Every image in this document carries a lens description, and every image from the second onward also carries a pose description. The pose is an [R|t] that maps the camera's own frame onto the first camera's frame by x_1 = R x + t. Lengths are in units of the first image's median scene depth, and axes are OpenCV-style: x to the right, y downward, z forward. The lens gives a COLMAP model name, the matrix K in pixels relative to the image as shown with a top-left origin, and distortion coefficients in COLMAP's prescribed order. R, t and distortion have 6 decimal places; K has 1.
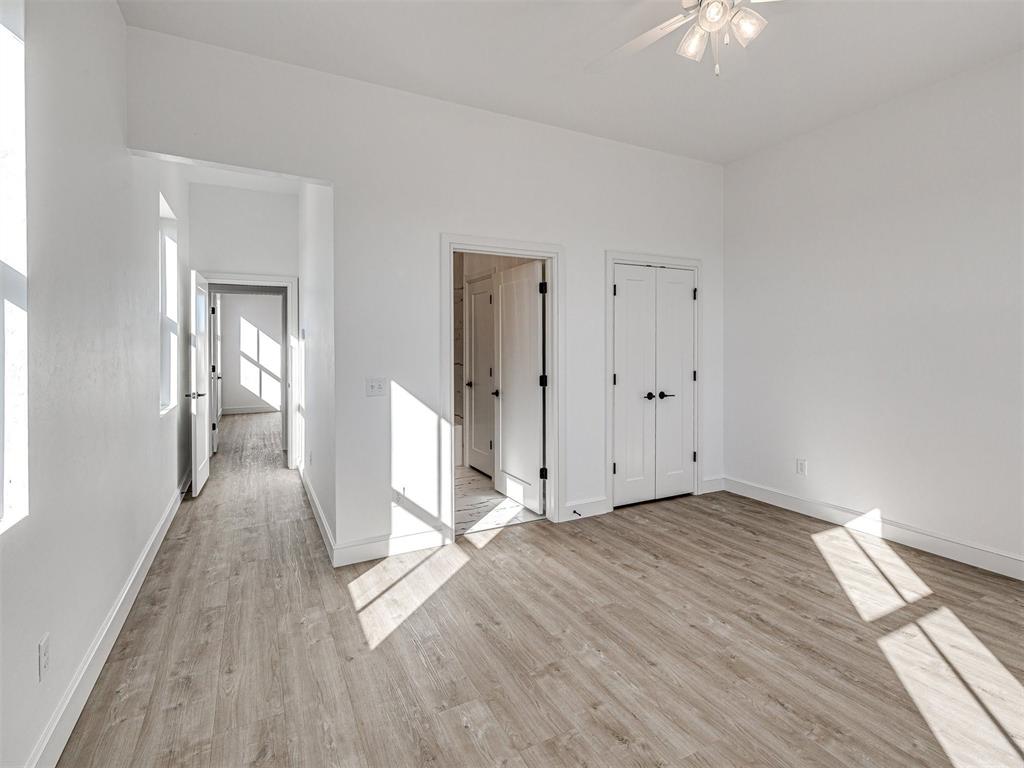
lens RADIAL K [[510.3, 0, 529.8], [0, 510.3, 348.5], [0, 0, 1]] dist [-0.001011, 0.001589]
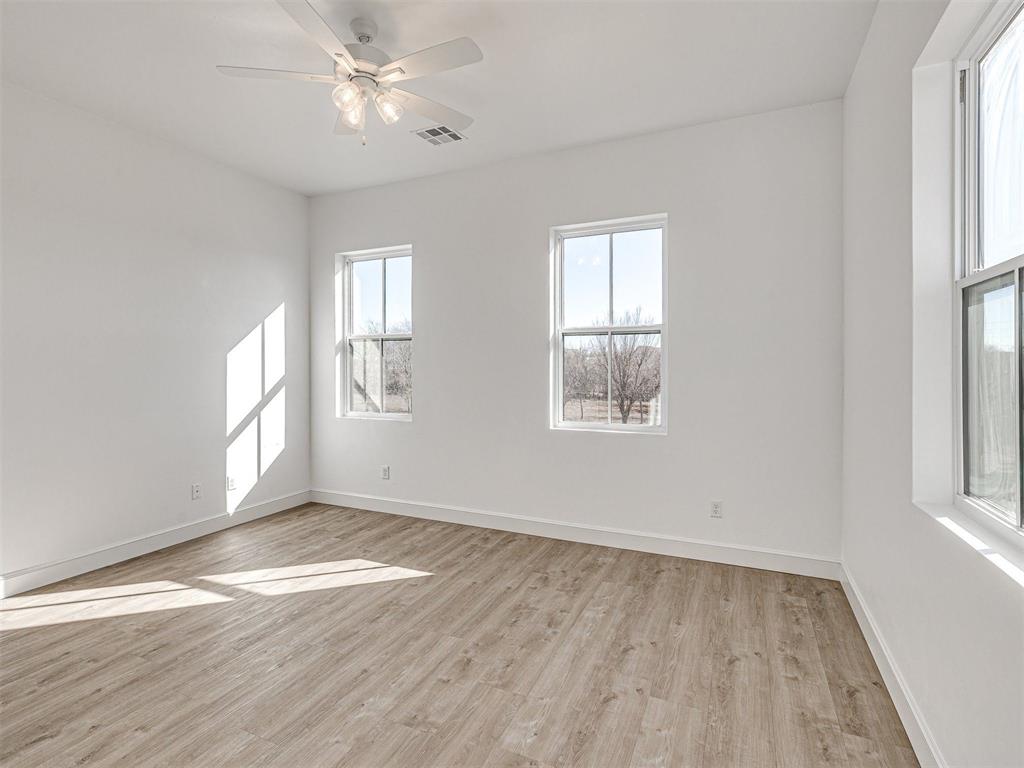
lens RADIAL K [[510.3, 0, 492.5], [0, 510.3, 373.3], [0, 0, 1]] dist [-0.001011, 0.001589]
pose [[-0.578237, -0.005858, 0.815848, -0.577747], [0.007564, 0.999893, 0.012540, -0.002730], [-0.815834, 0.013422, -0.578130, 1.049639]]
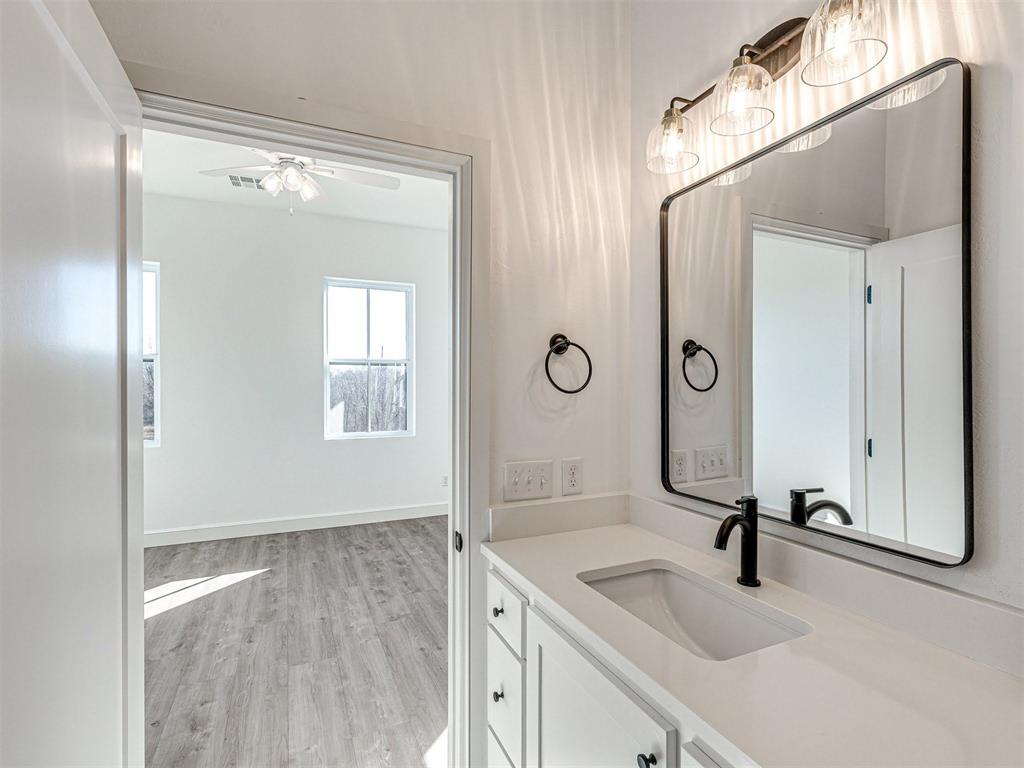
lens RADIAL K [[510.3, 0, 516.8], [0, 510.3, 393.4], [0, 0, 1]] dist [-0.001011, 0.001589]
pose [[-0.996953, 0.000112, 0.077999, -0.301440], [0.001563, 0.999827, 0.018544, -0.016342], [-0.077983, 0.018609, -0.996781, 1.774371]]
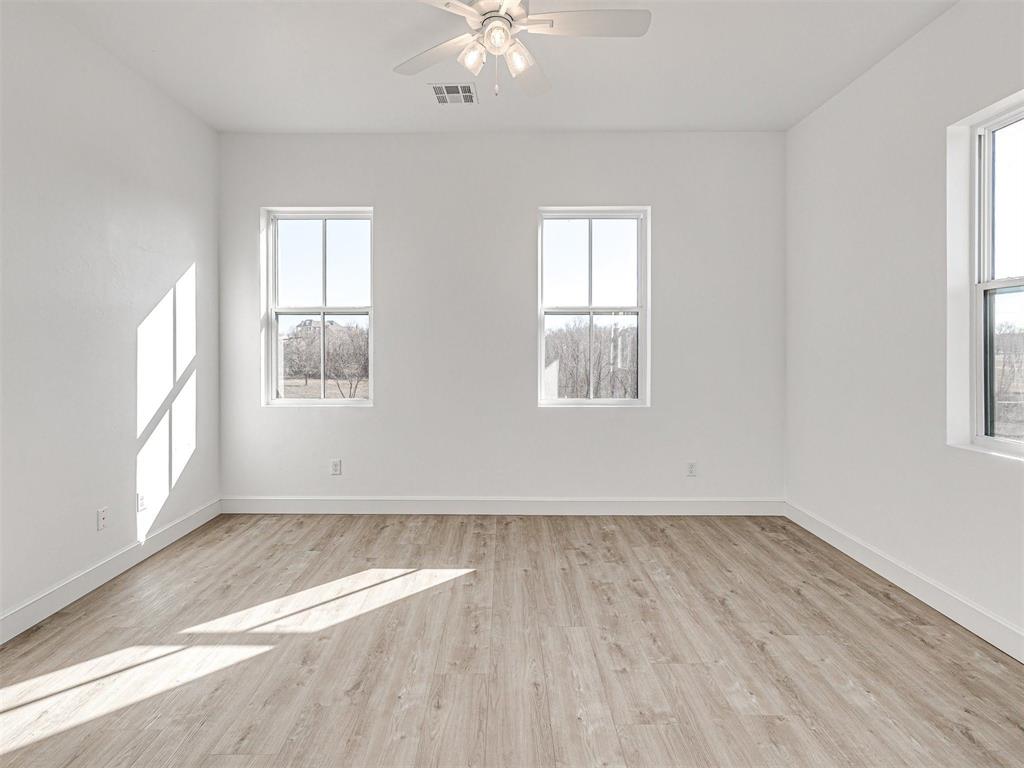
lens RADIAL K [[510.3, 0, 492.9], [0, 510.3, 352.4], [0, 0, 1]] dist [-0.001011, 0.001589]
pose [[-0.865016, -0.003048, 0.501735, -0.120954], [0.006119, 0.999843, 0.016624, -0.006477], [-0.501707, 0.017450, -0.864862, 1.396973]]
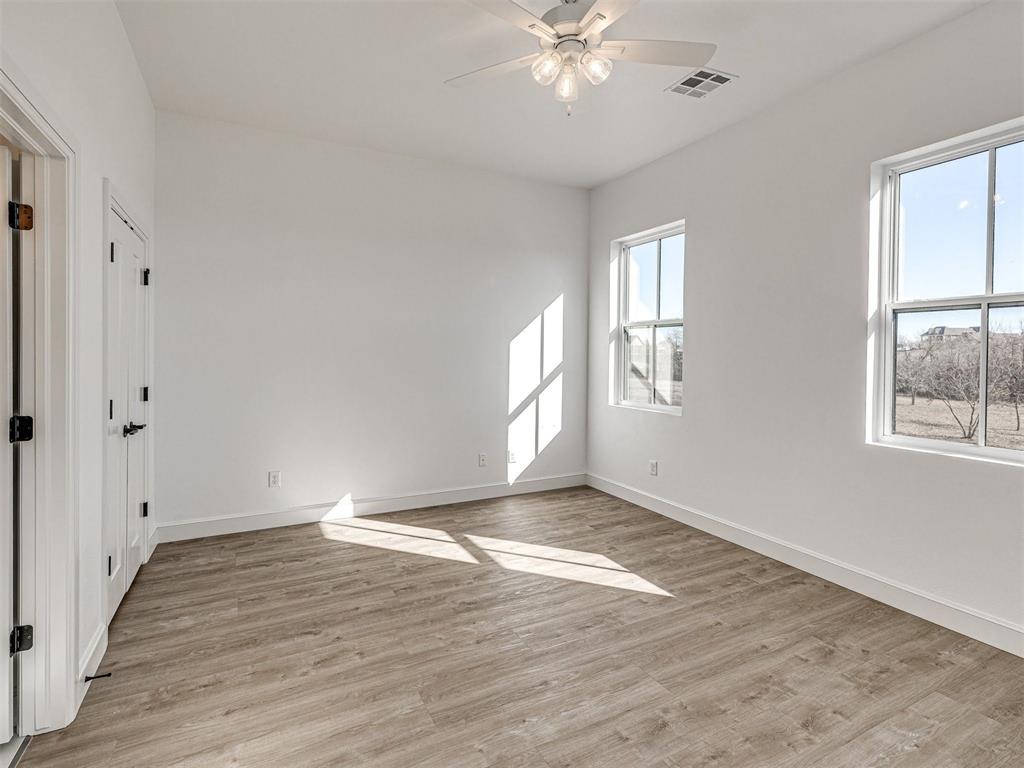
lens RADIAL K [[483.0, 0, 488.3], [0, 483.0, 361.1], [0, 0, 1]] dist [-0.000534, 0.000680]
pose [[0.047090, -0.011167, 0.998828, -0.512106], [-0.003683, 0.999929, 0.011353, -0.002131], [-0.998884, -0.004213, 0.047045, 0.810310]]
